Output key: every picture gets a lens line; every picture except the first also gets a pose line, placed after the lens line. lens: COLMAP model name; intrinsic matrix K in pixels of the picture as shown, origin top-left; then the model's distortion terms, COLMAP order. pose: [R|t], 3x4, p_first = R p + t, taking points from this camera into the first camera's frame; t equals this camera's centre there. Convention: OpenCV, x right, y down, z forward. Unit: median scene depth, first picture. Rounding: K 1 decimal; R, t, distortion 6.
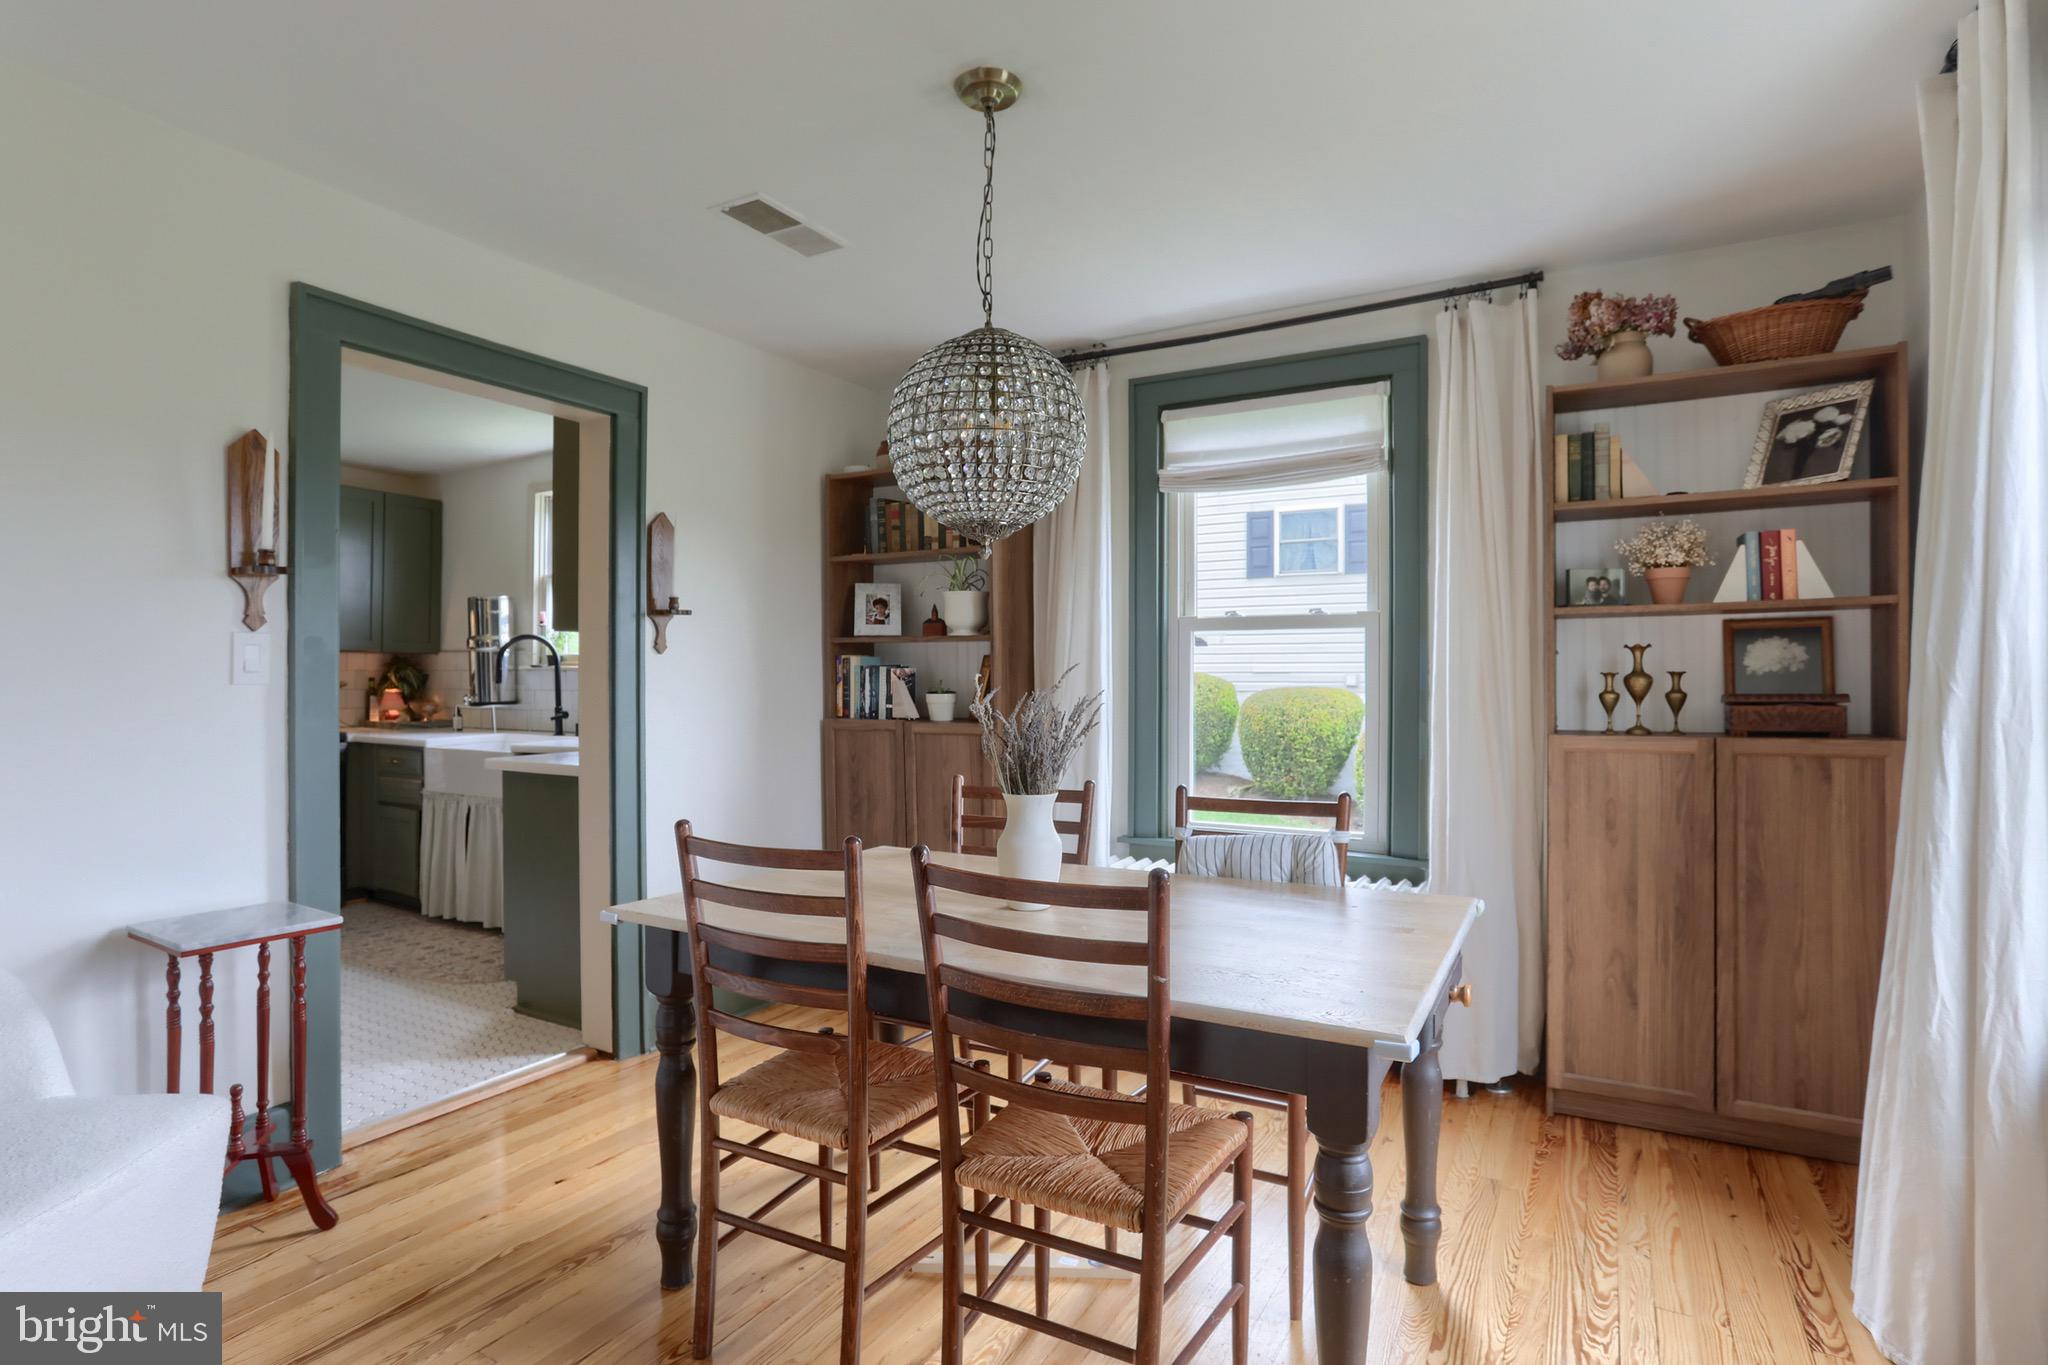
lens RADIAL K [[1013.3, 0, 1026.4], [0, 1013.3, 665.9], [0, 0, 1]] dist [-0.058923, 0.032555]
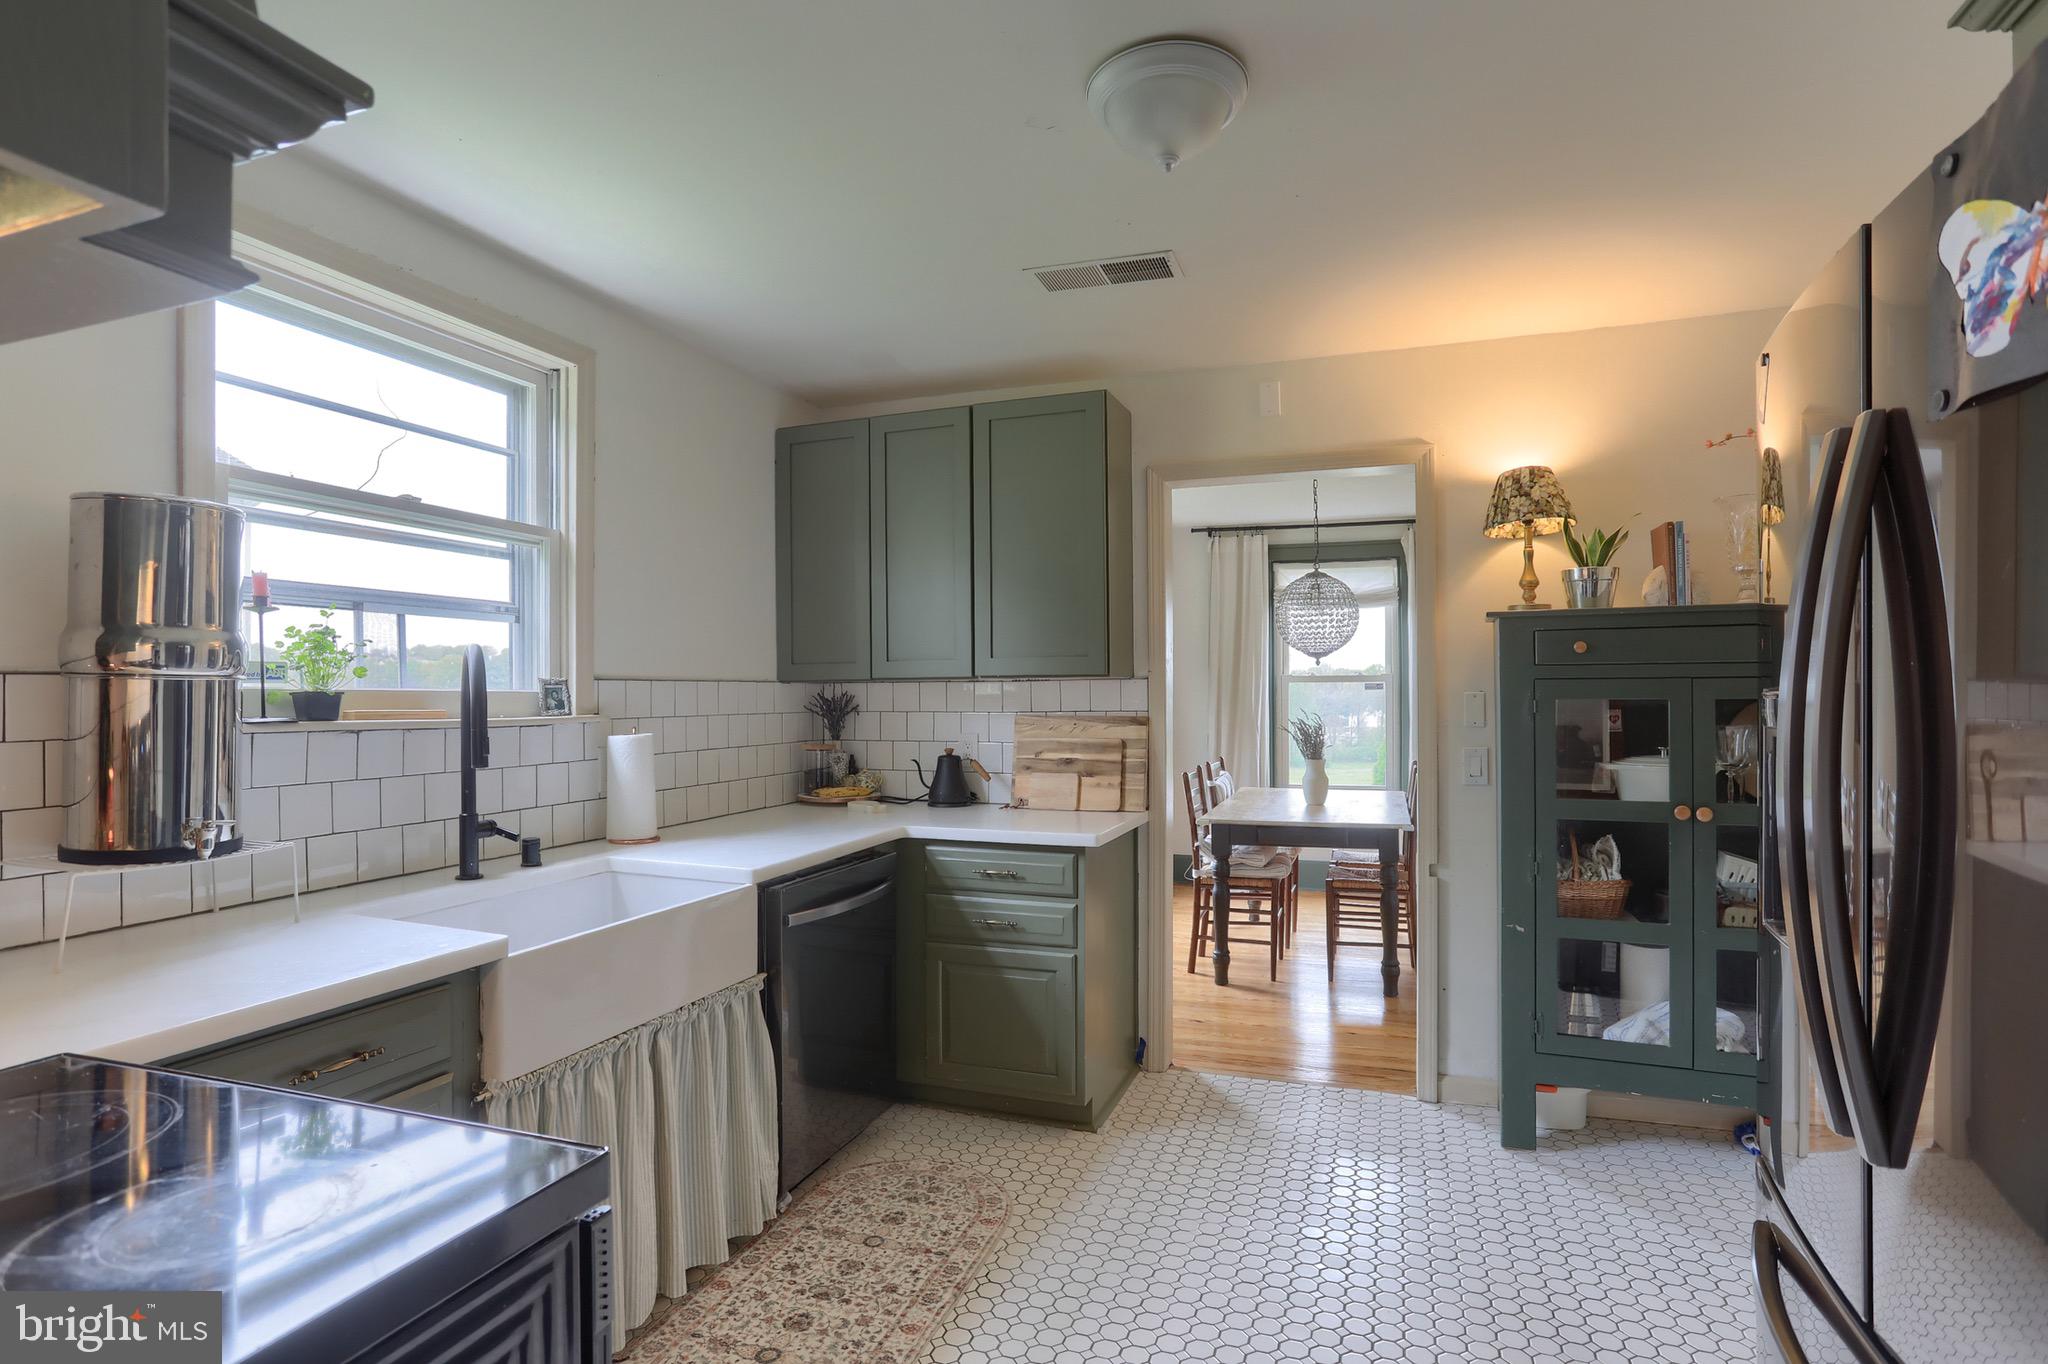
lens RADIAL K [[1029.6, 0, 1018.8], [0, 1029.6, 692.9], [0, 0, 1]] dist [-0.062427, 0.044932]
pose [[-0.174077, 0.001797, 0.984730, -0.889114], [-0.007873, 0.999964, -0.003217, -0.011268], [-0.984701, -0.008312, -0.174056, 0.797476]]
